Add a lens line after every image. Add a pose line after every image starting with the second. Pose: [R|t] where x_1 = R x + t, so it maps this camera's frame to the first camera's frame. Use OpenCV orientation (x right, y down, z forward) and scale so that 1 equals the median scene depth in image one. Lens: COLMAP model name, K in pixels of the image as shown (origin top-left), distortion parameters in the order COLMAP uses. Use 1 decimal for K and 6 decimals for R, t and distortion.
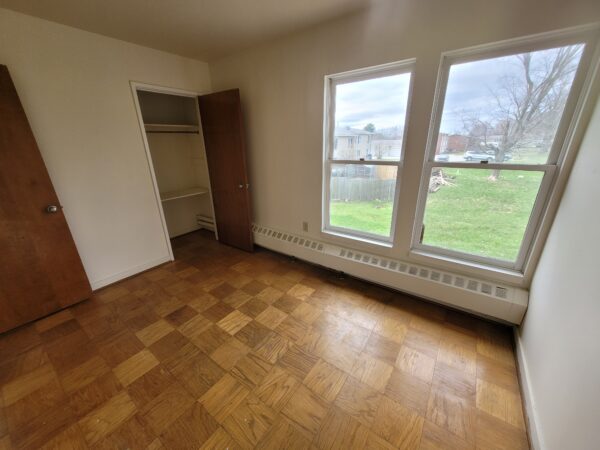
lens RADIAL K [[235.6, 0, 301.9], [0, 235.6, 226.1], [0, 0, 1]] dist [0.002356, -0.000046]
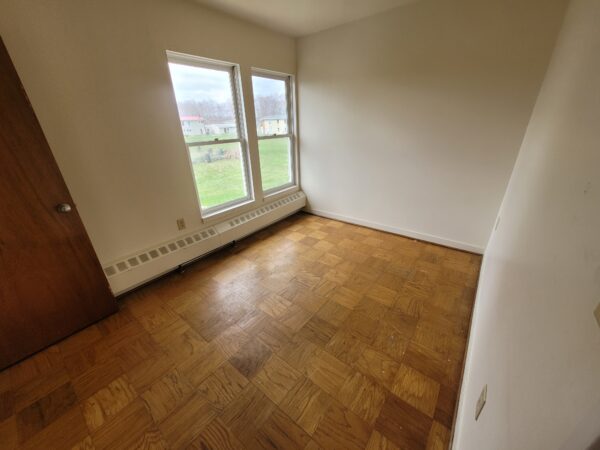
lens RADIAL K [[235.6, 0, 297.4], [0, 235.6, 222.3], [0, 0, 1]] dist [0.002356, -0.000046]
pose [[0.051423, -0.376566, 0.924961, -0.948941], [0.361154, 0.870515, 0.334322, -0.173749], [-0.931087, 0.316862, 0.180763, 0.548686]]
